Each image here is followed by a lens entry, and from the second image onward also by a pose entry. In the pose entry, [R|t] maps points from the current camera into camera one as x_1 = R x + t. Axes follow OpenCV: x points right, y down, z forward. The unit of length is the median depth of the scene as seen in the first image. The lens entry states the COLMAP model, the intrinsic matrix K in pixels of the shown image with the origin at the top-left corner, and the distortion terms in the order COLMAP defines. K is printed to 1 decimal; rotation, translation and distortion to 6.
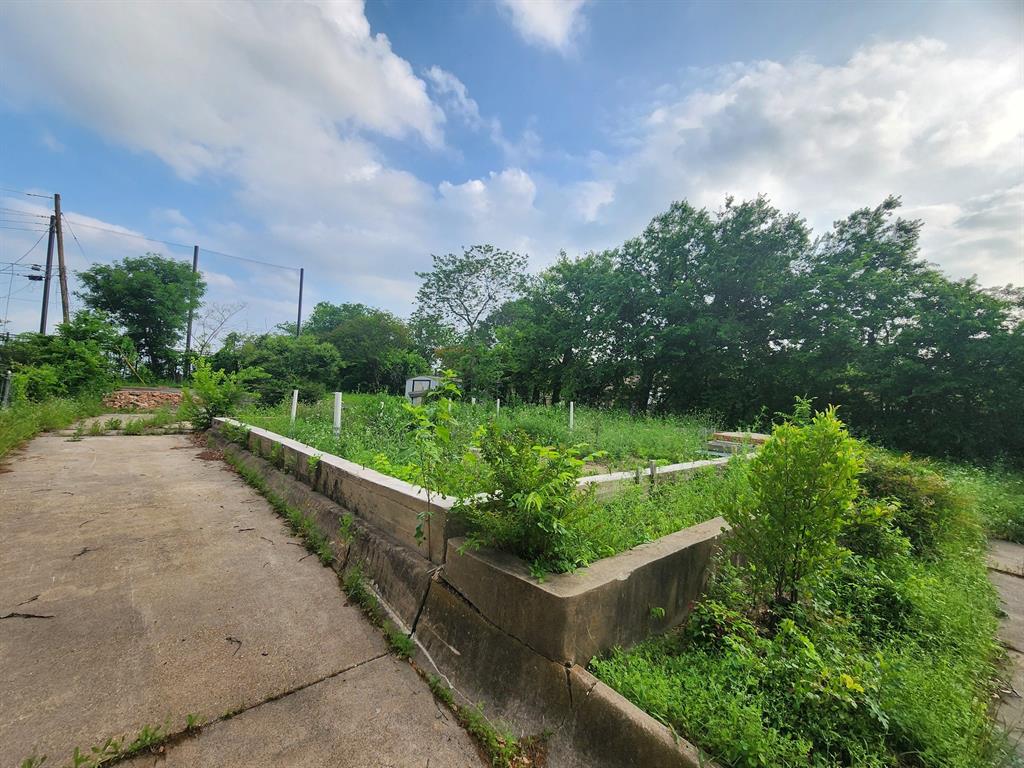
lens RADIAL K [[419.1, 0, 509.3], [0, 419.1, 371.6], [0, 0, 1]] dist [-0.001612, -0.000417]
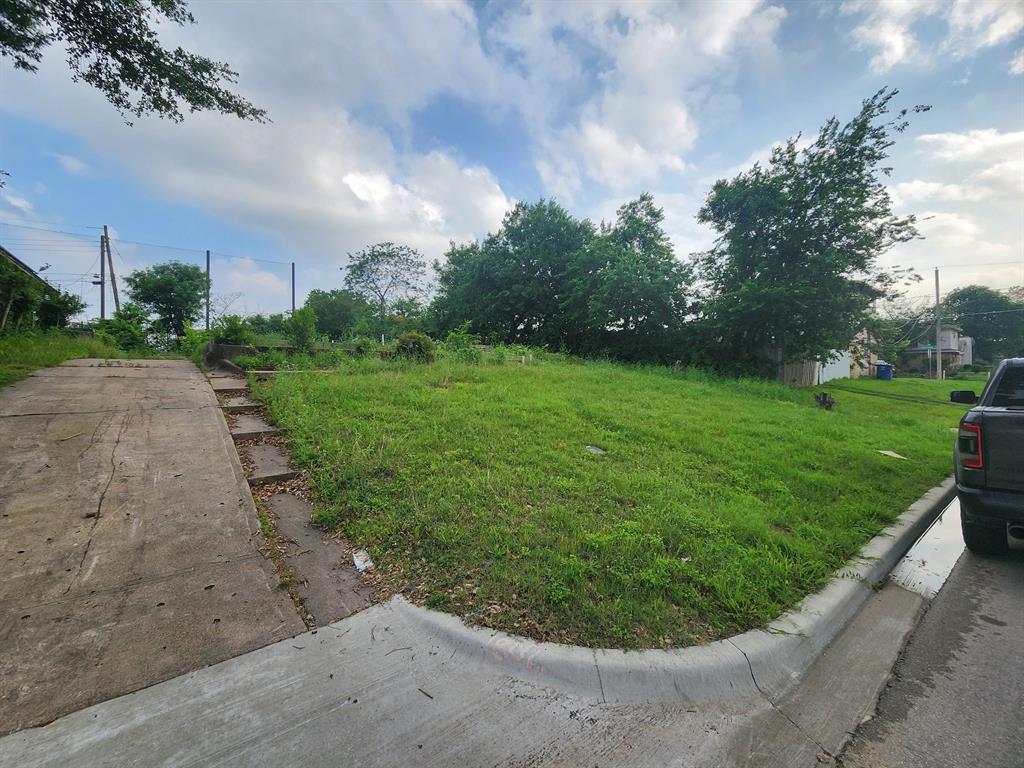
lens RADIAL K [[419.1, 0, 509.3], [0, 419.1, 371.6], [0, 0, 1]] dist [-0.001612, -0.000417]
pose [[0.996115, -0.036619, -0.080090, 0.408947], [0.040469, 0.998076, 0.046982, 0.076992], [0.078216, -0.050040, 0.995680, -0.358558]]
